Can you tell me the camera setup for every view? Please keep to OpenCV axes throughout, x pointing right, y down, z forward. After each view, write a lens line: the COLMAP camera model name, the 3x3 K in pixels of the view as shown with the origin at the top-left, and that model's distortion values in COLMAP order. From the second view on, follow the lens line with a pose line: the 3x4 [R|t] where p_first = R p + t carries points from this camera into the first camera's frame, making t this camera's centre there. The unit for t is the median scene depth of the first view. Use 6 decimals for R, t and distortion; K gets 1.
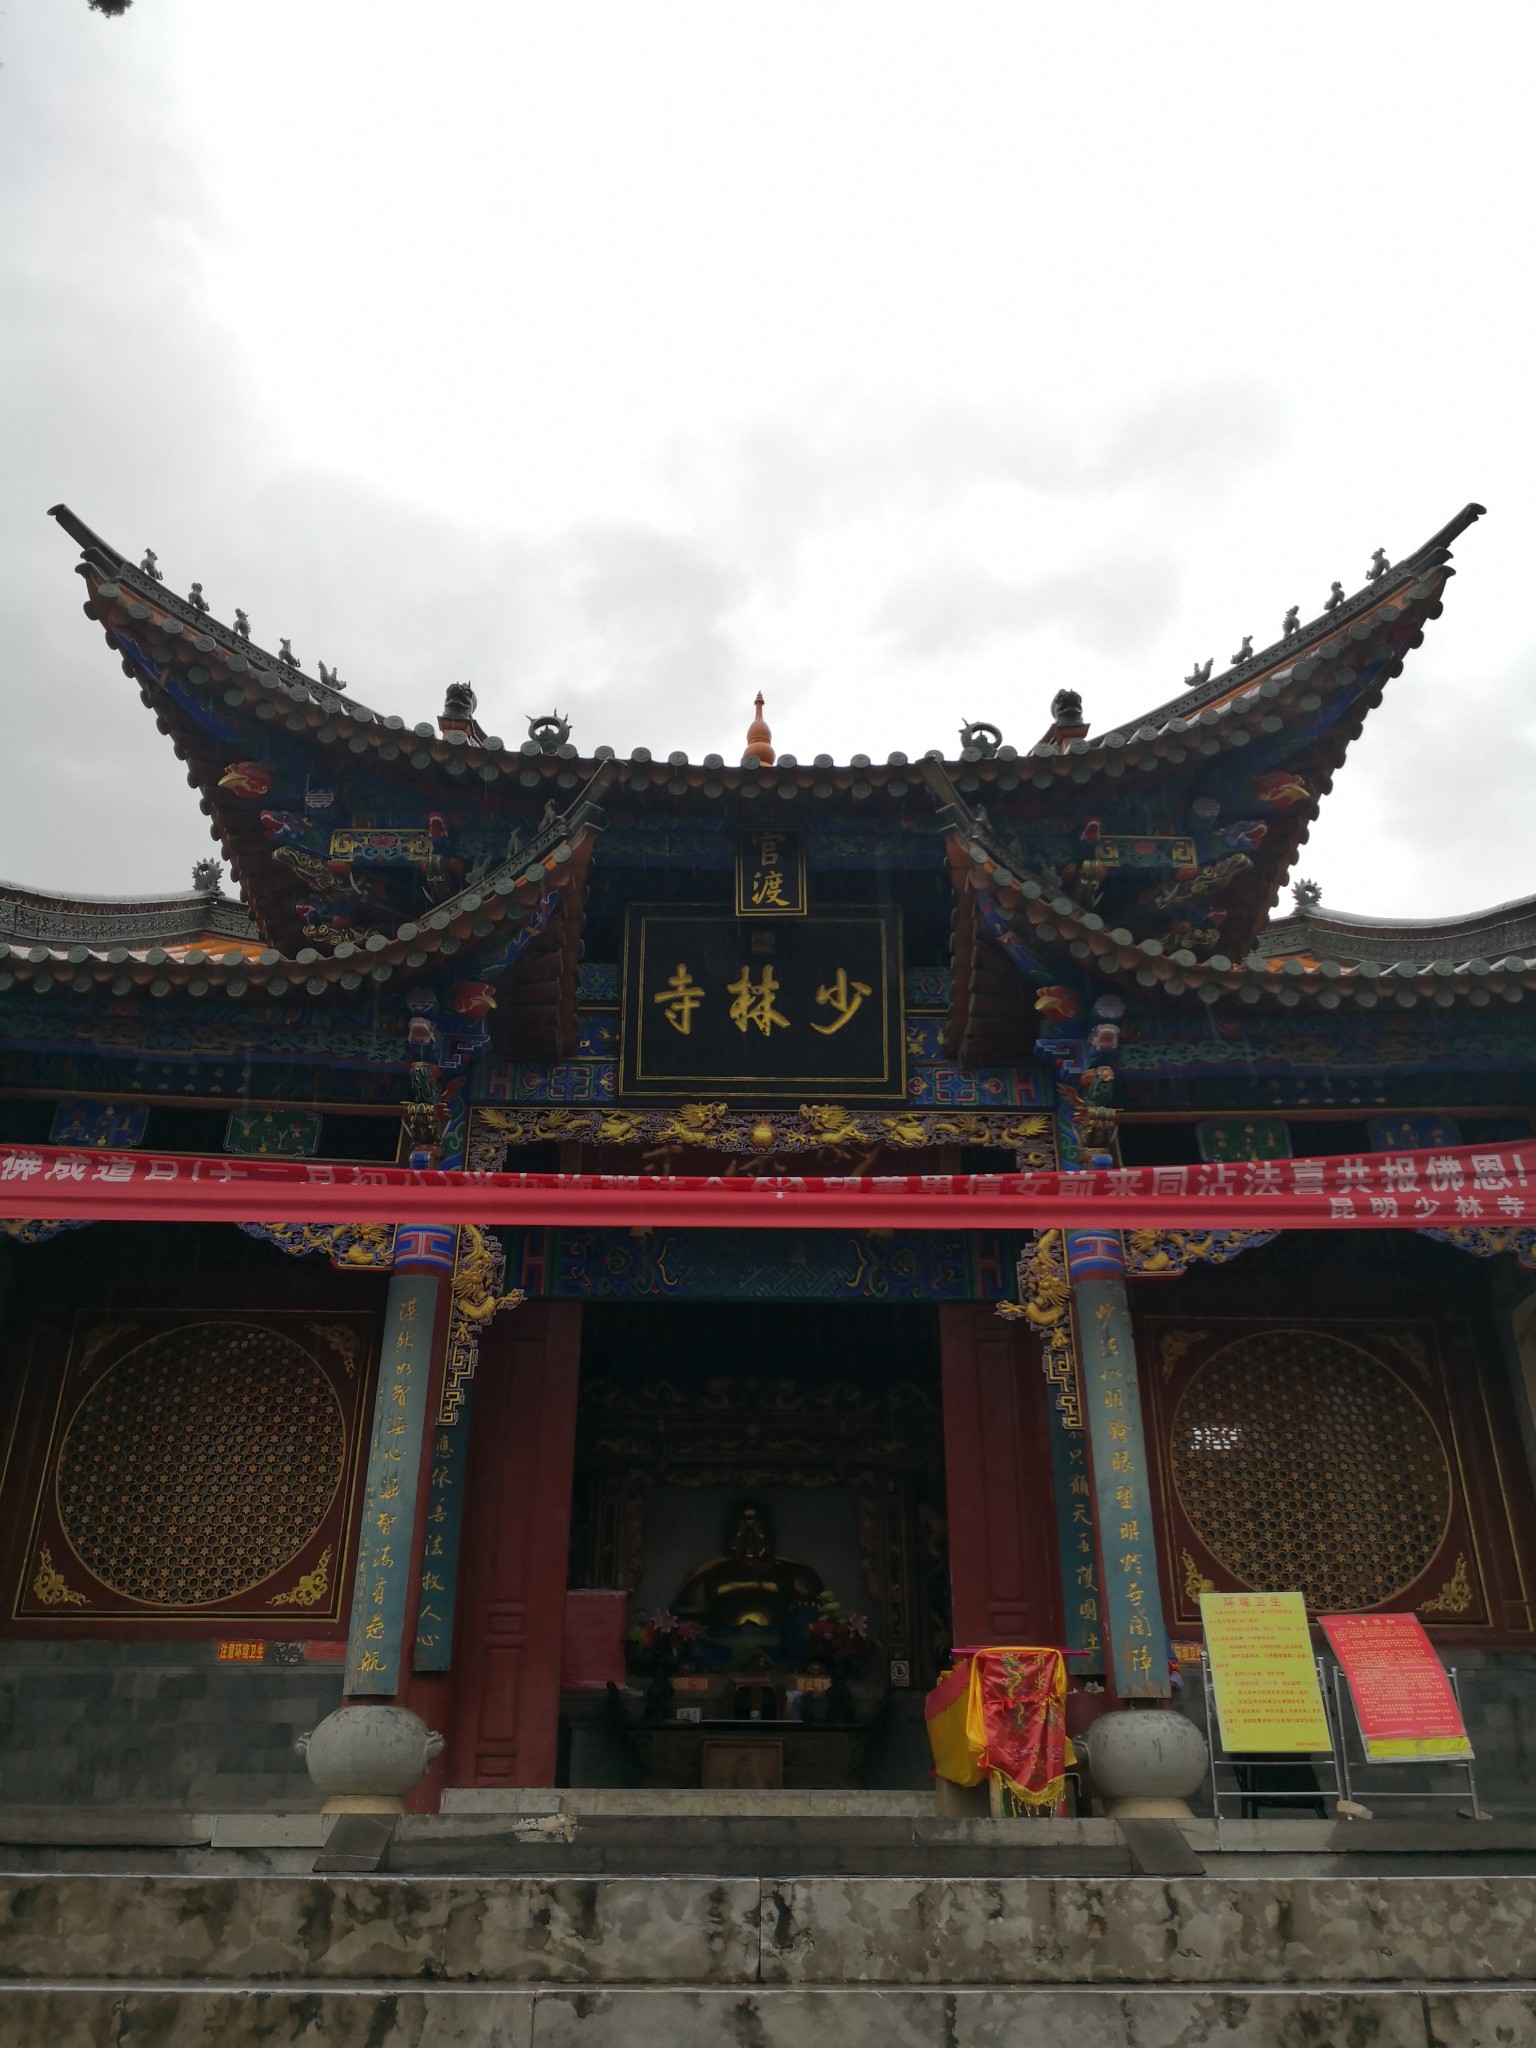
lens RADIAL K [[1638.6, 0, 768.0], [0, 1638.6, 1024.0], [0, 0, 1]] dist [0.057150, -0.169471]
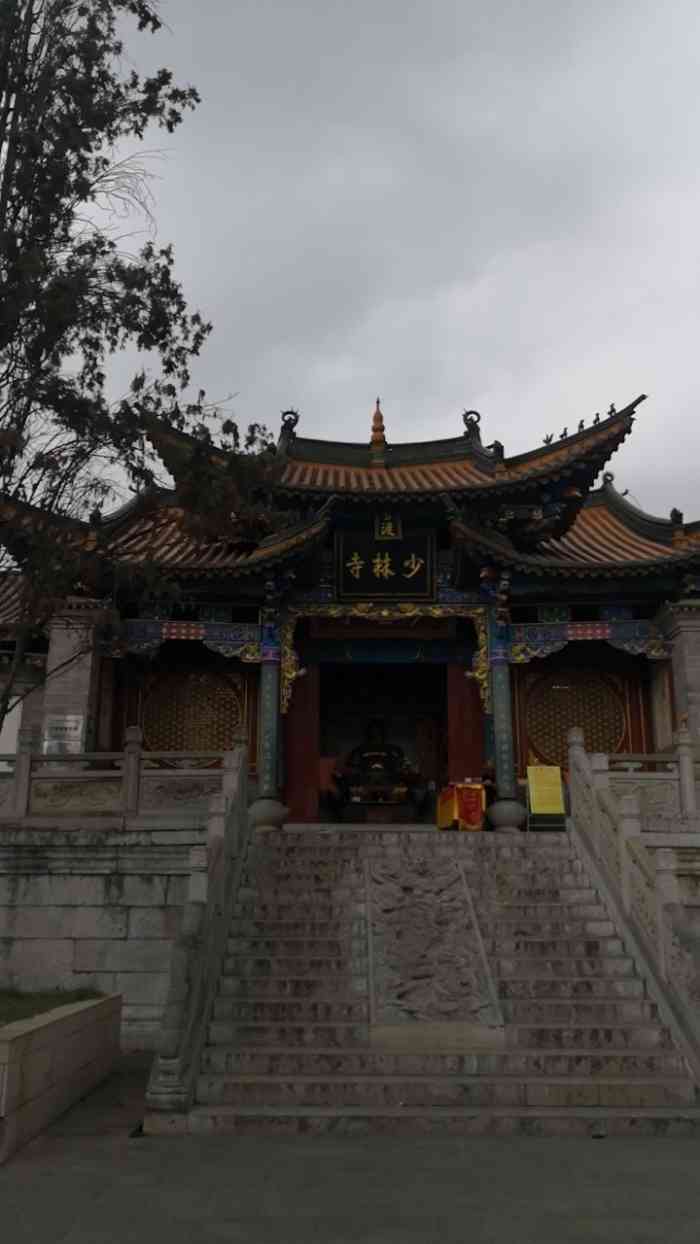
lens RADIAL K [[995.2, 0, 327.3], [0, 995.2, 624.9], [0, 0, 1]] dist [0.092276, -0.304735]
pose [[0.999370, -0.007655, -0.034654, -0.044449], [0.015438, 0.973005, 0.230266, -0.316477], [0.031956, -0.230656, 0.972510, -0.705561]]
